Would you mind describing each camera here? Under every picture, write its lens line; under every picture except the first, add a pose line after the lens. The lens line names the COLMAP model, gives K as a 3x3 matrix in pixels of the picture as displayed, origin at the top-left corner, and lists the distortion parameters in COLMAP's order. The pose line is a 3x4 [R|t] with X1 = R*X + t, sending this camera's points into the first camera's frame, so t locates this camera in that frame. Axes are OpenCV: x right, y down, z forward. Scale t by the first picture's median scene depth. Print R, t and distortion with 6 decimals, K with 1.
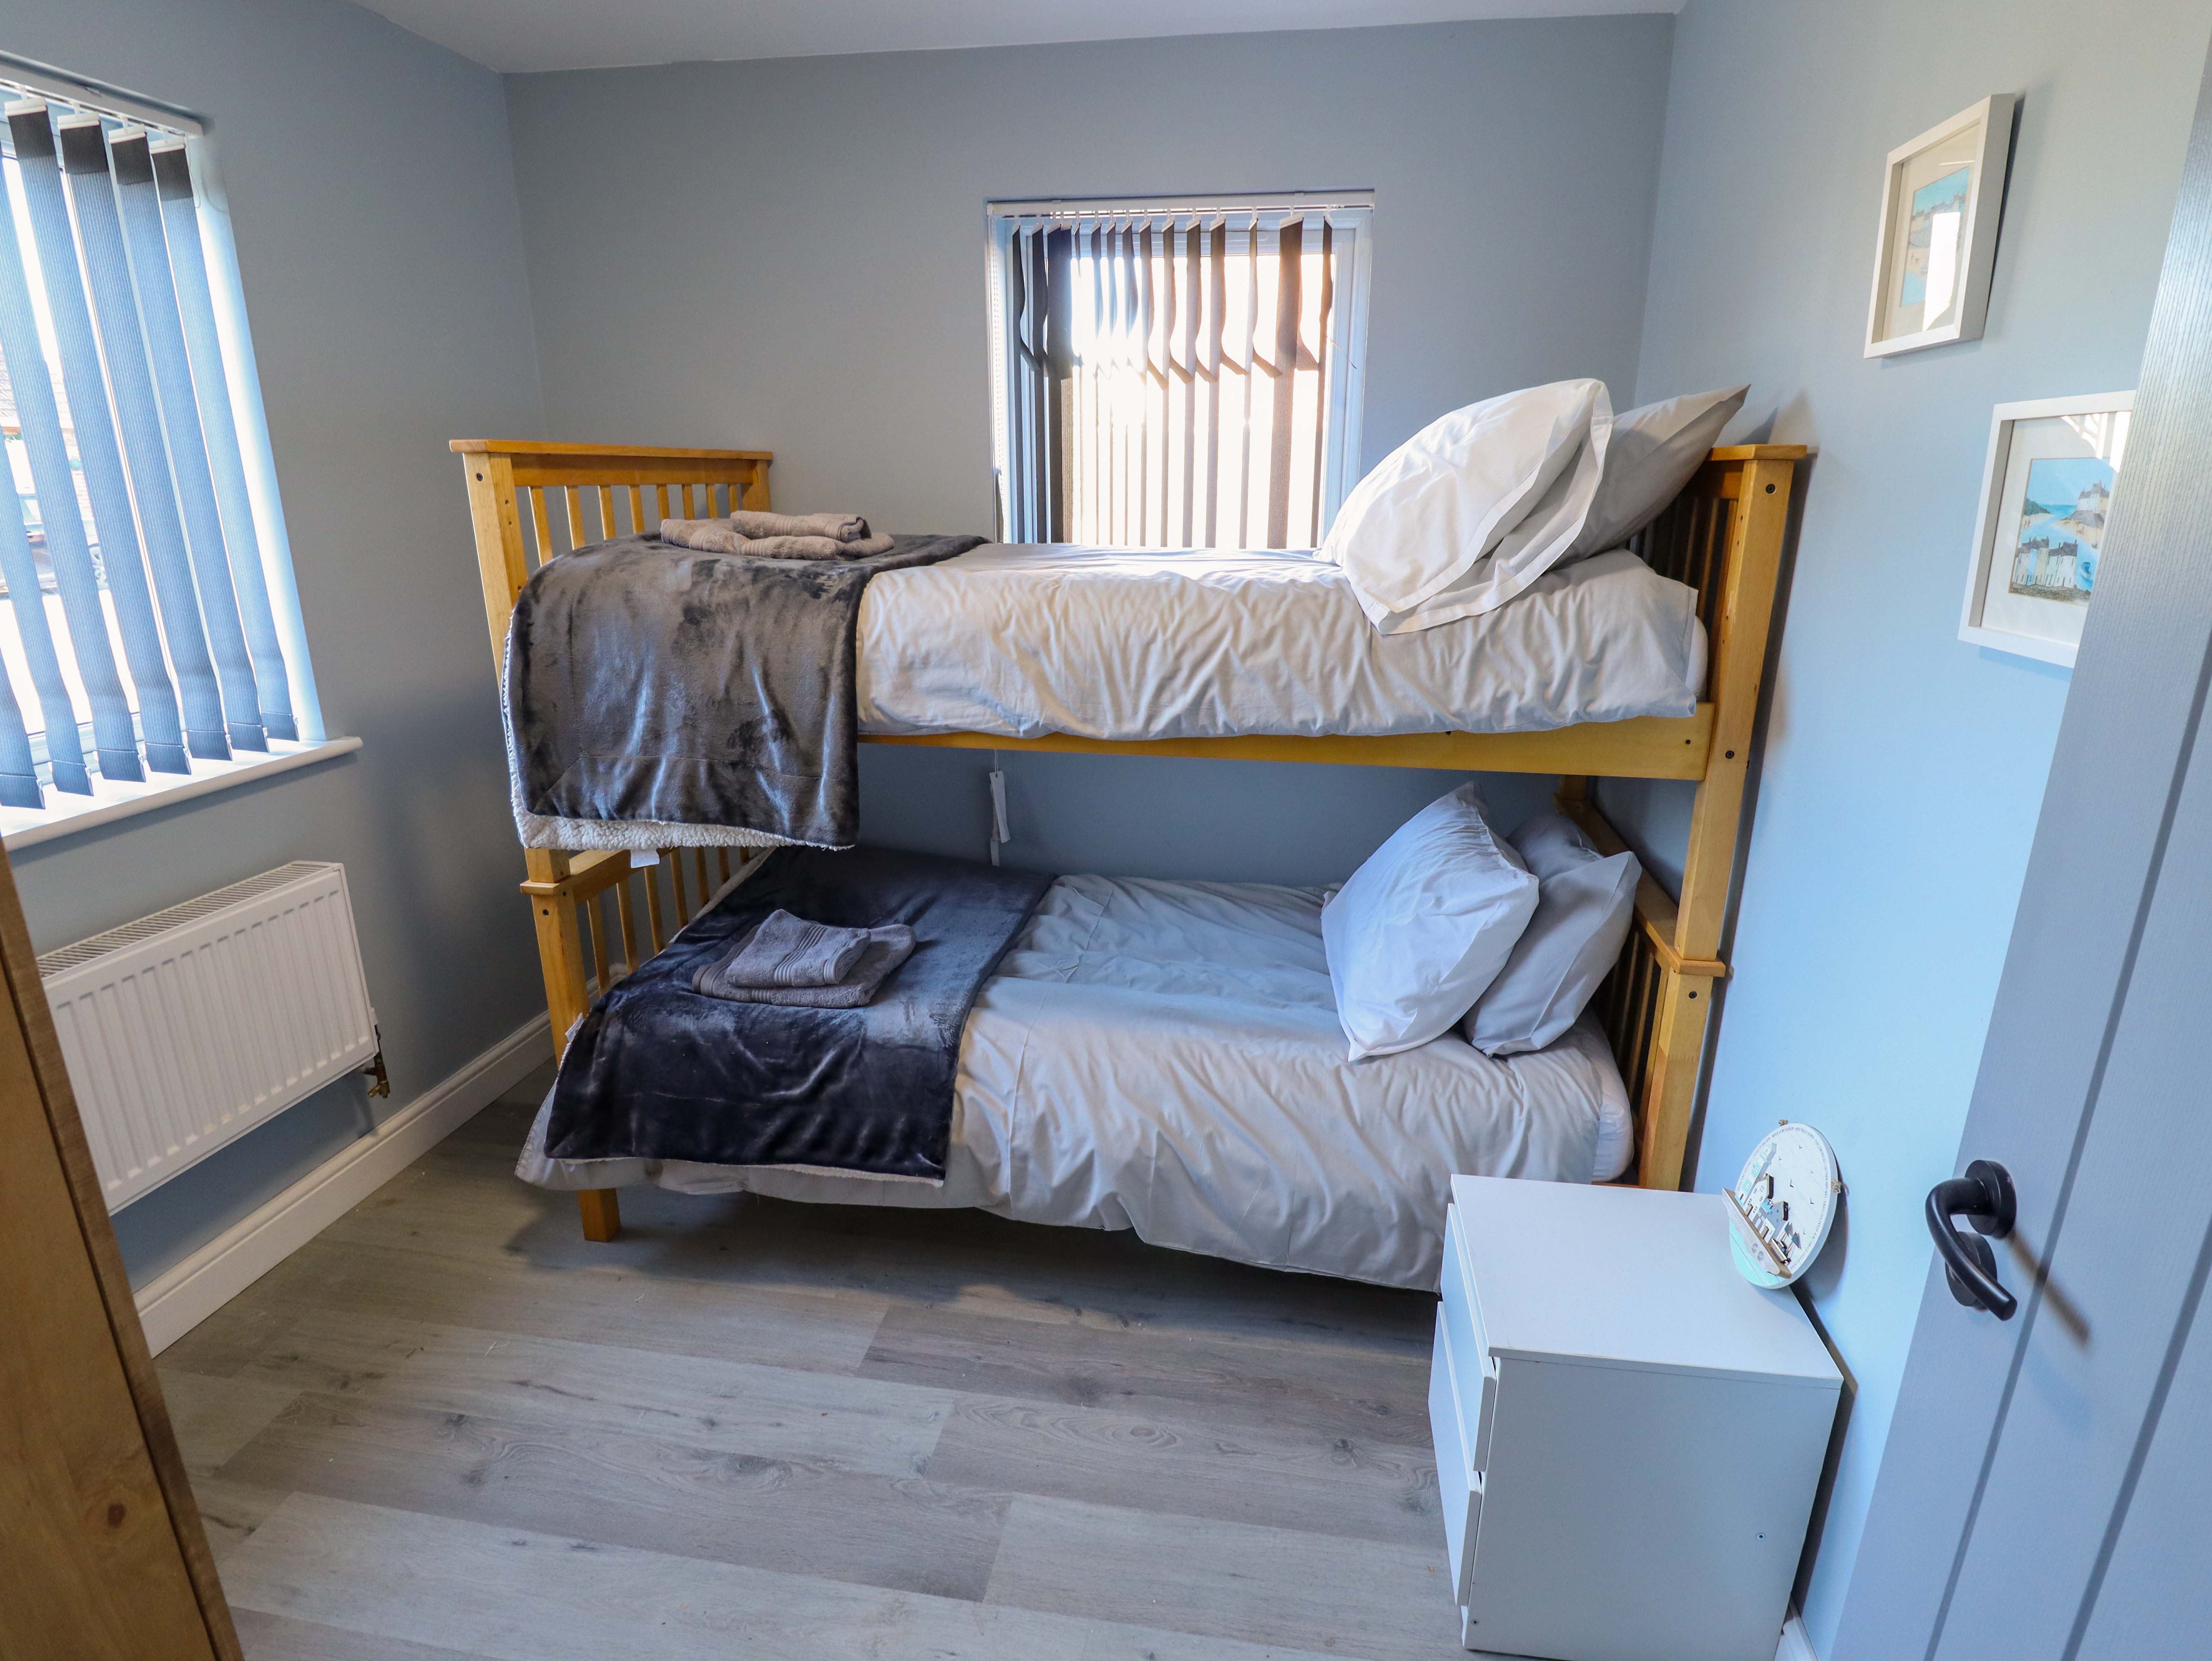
lens RADIAL K [[1132.9, 0, 1112.6], [0, 1132.9, 813.6], [0, 0, 1]] dist [0.002875, 0.000081]
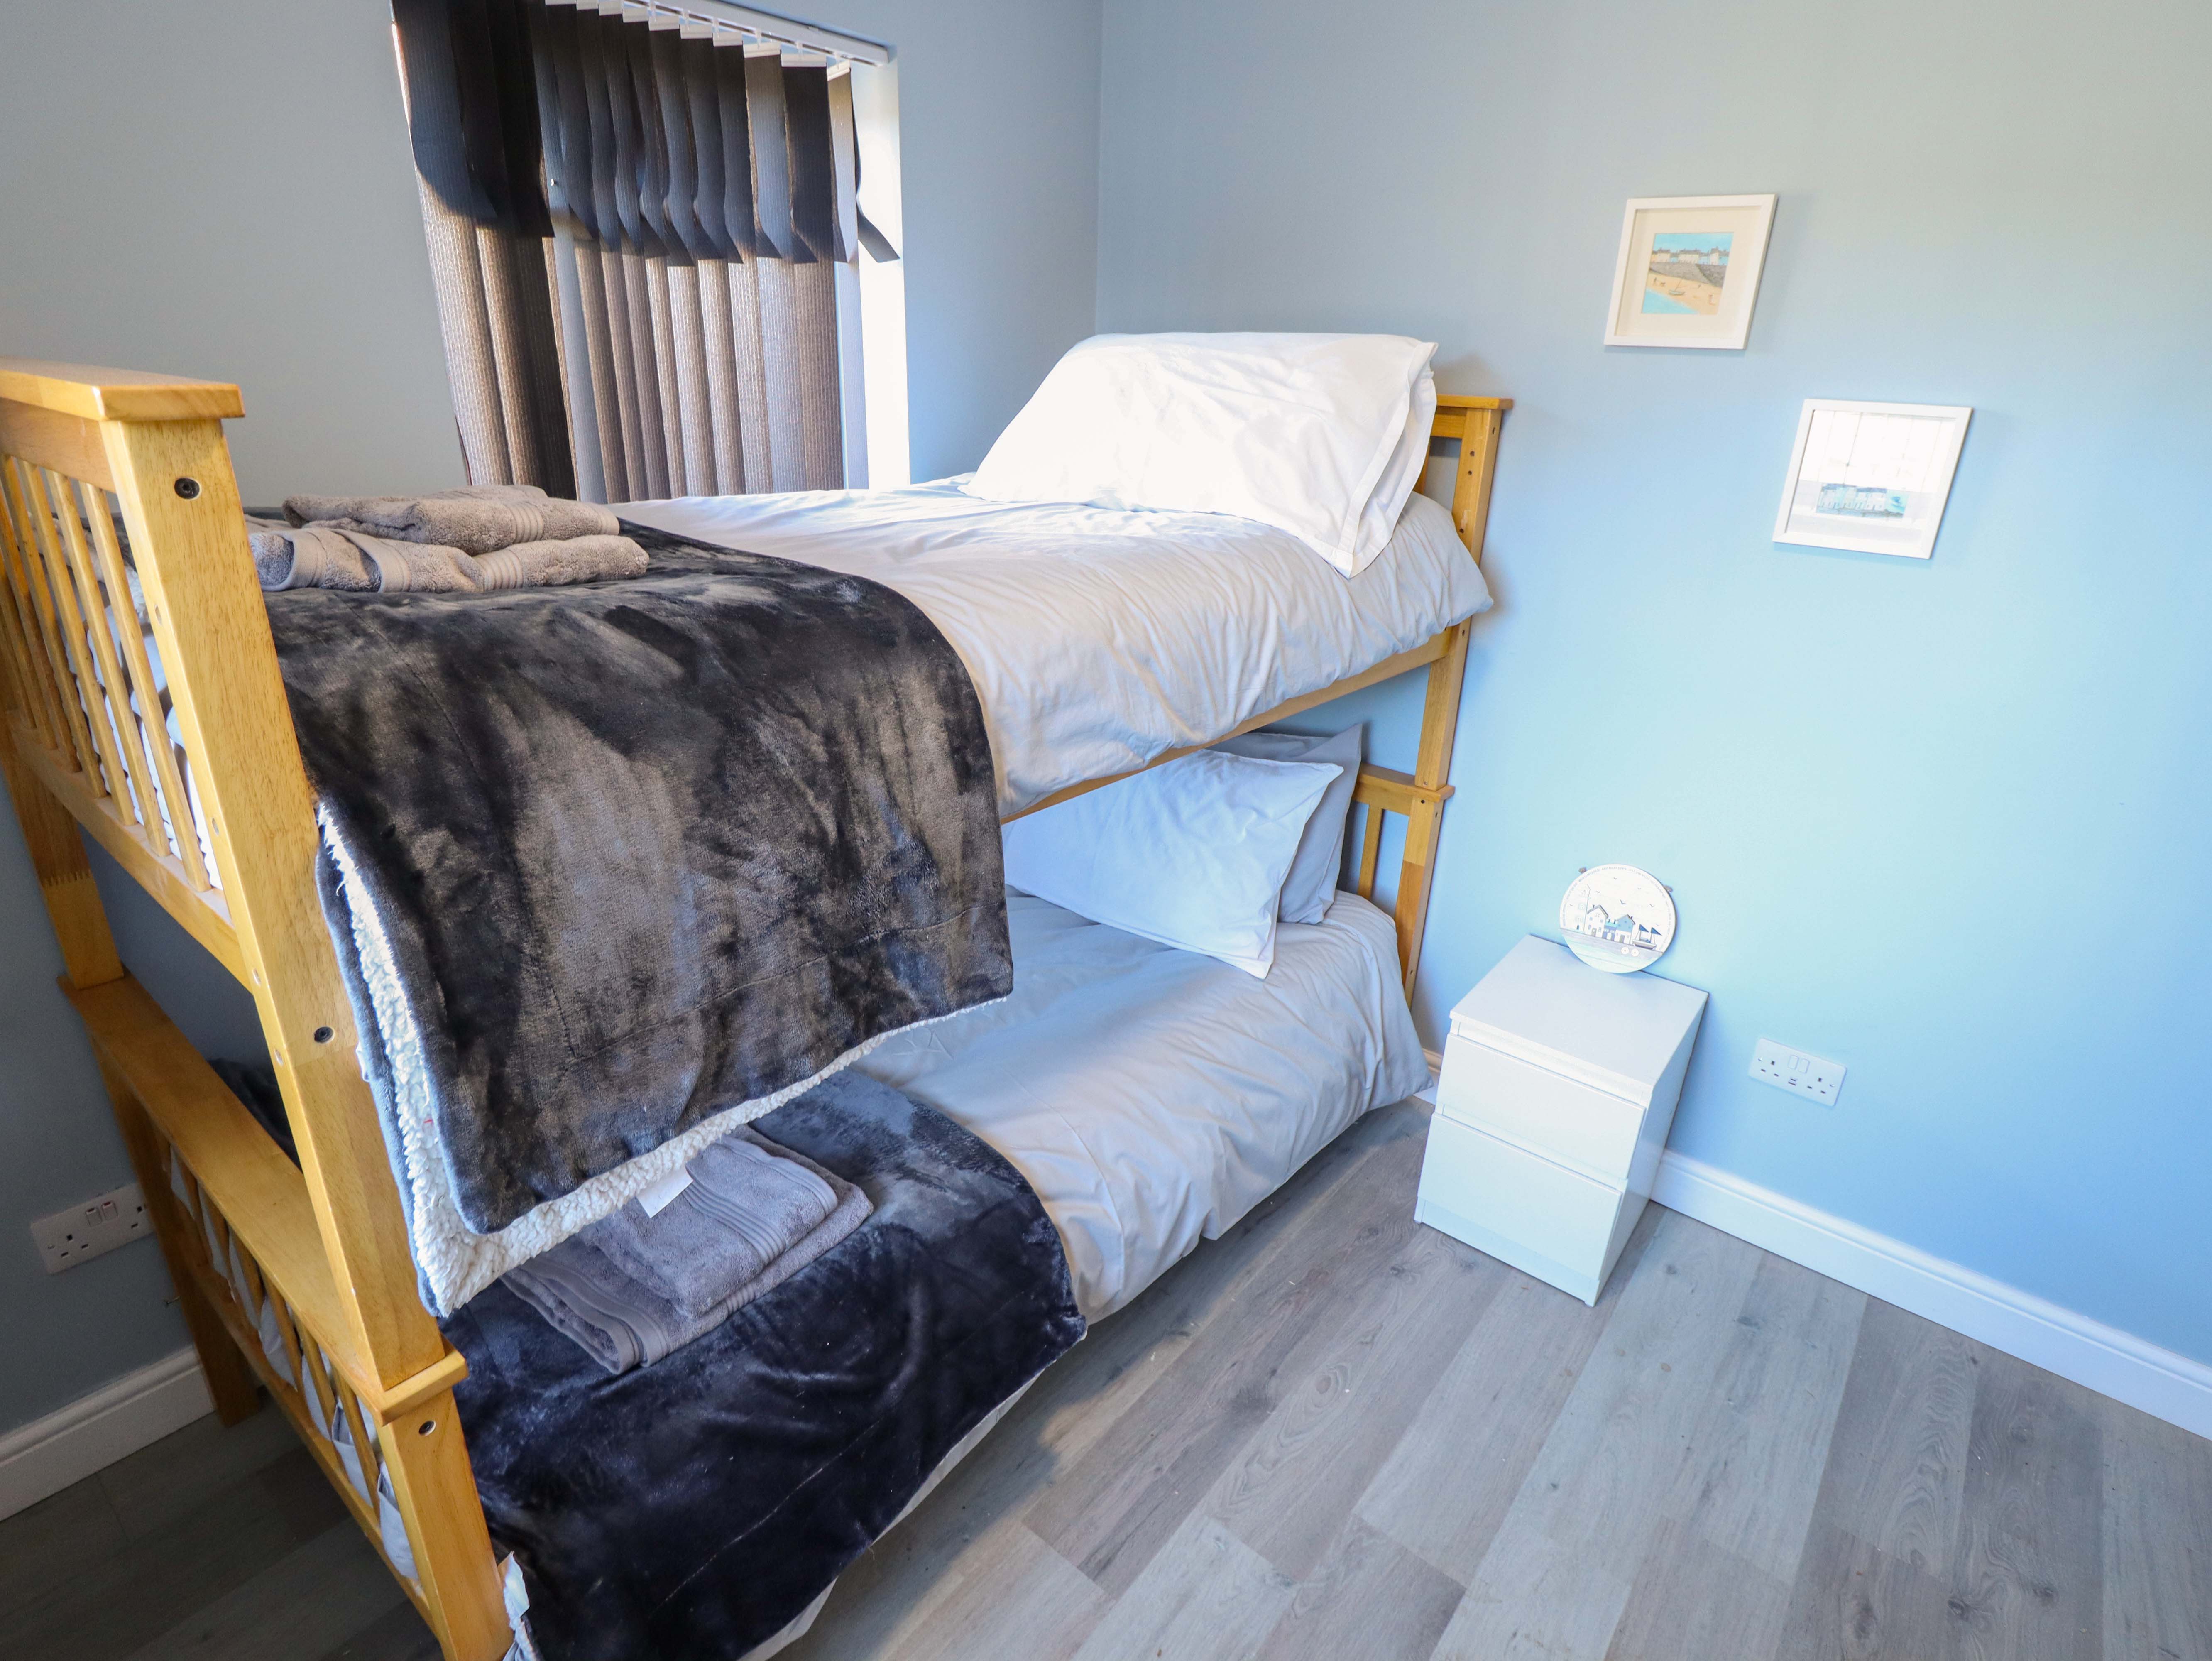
lens RADIAL K [[1159.6, 0, 1106.0], [0, 1159.6, 830.5], [0, 0, 1]] dist [-0.000436, 0.000141]
pose [[0.496822, -0.316379, 0.808129, -0.746472], [0.213331, 0.947132, 0.239647, -0.219772], [-0.841224, 0.053337, 0.538049, 0.562054]]
